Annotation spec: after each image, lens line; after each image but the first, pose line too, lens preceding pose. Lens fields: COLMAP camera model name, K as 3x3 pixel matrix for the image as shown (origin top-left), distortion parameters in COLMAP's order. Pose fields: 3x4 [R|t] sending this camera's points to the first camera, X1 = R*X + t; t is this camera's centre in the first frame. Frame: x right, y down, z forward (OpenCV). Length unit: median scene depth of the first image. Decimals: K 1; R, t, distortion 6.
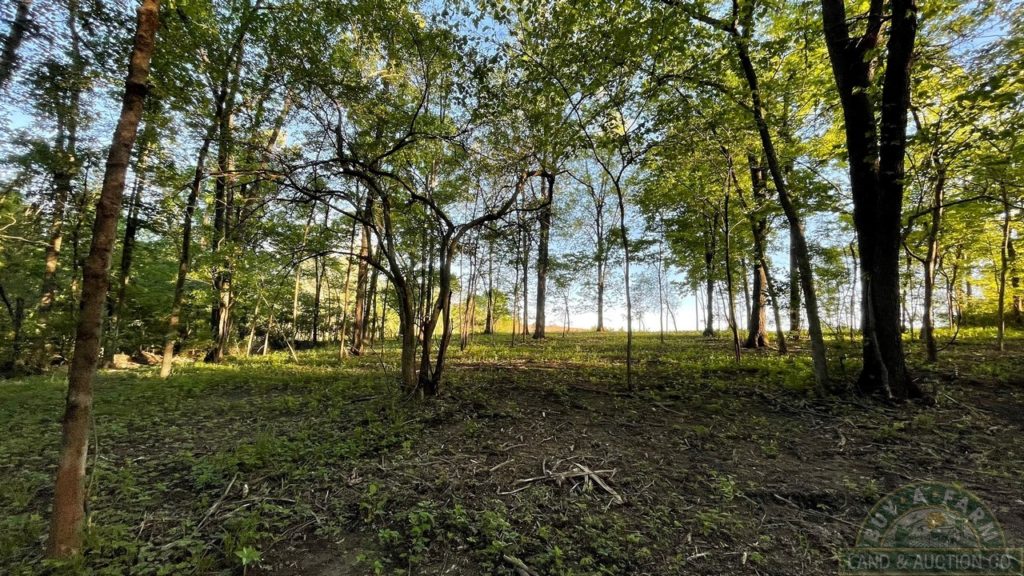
lens RADIAL K [[412.6, 0, 508.6], [0, 412.6, 289.8], [0, 0, 1]] dist [-0.002230, 0.001548]
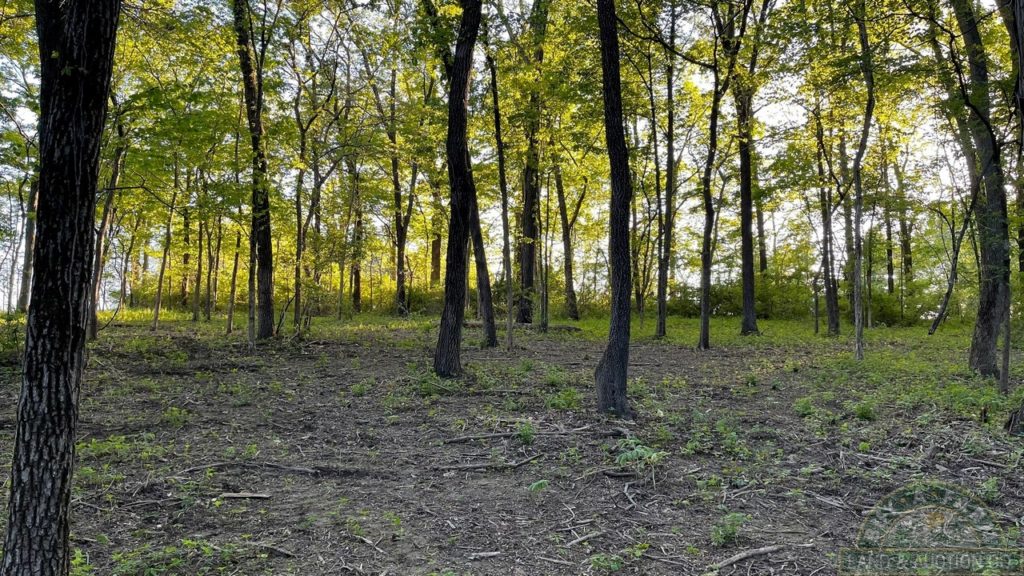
lens RADIAL K [[771.4, 0, 516.6], [0, 771.4, 289.6], [0, 0, 1]] dist [0.070512, -0.087091]
pose [[0.287261, 0.035683, 0.957188, -0.466605], [-0.096840, 0.995268, -0.008040, -0.022246], [-0.952945, -0.090384, 0.289357, -0.489975]]
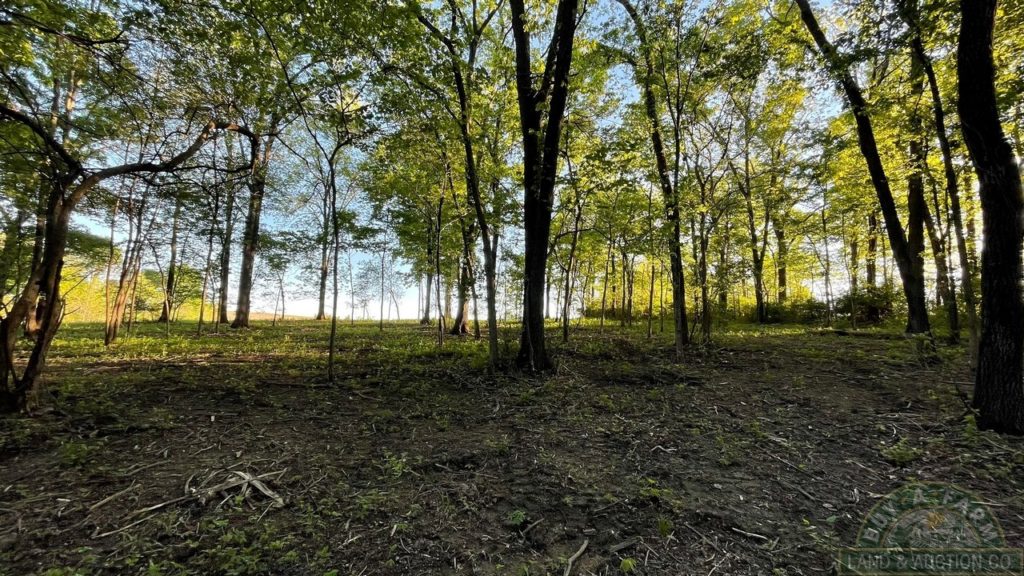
lens RADIAL K [[412.6, 0, 507.9], [0, 412.6, 289.1], [0, 0, 1]] dist [-0.002230, 0.001548]
pose [[0.805721, 0.049231, 0.590245, 0.047030], [-0.064587, 0.997900, 0.004933, 0.000400], [-0.588763, -0.042097, 0.807209, -0.004013]]
